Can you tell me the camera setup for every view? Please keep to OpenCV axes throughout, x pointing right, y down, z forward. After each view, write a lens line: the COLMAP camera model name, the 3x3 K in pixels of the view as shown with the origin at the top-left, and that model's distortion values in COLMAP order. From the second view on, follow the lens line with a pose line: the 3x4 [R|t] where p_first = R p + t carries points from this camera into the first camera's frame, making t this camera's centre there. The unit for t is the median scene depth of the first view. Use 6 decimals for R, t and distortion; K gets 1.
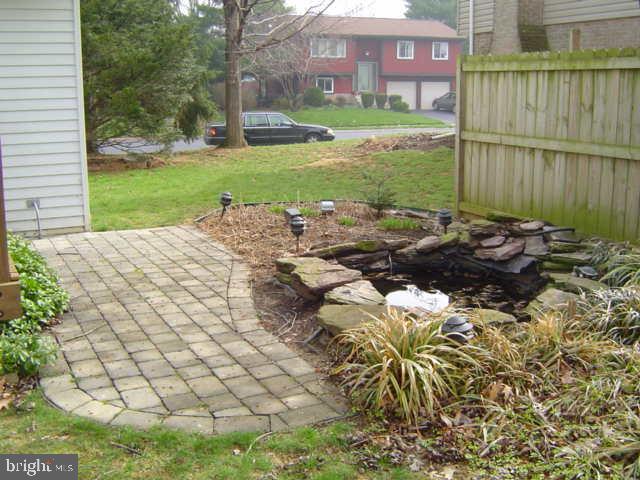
lens RADIAL K [[741.2, 0, 320.0], [0, 741.2, 240.0], [0, 0, 1]] dist [-0.101458, -0.044763]
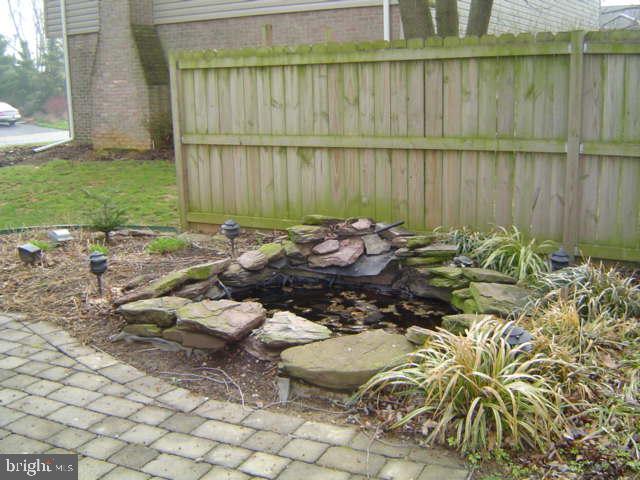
lens RADIAL K [[741.2, 0, 320.0], [0, 741.2, 240.0], [0, 0, 1]] dist [-0.101458, -0.044763]
pose [[0.801275, -0.134641, 0.582950, -0.275911], [0.139607, 0.989528, 0.036655, -0.036301], [-0.581781, 0.052013, 0.811681, 0.212025]]
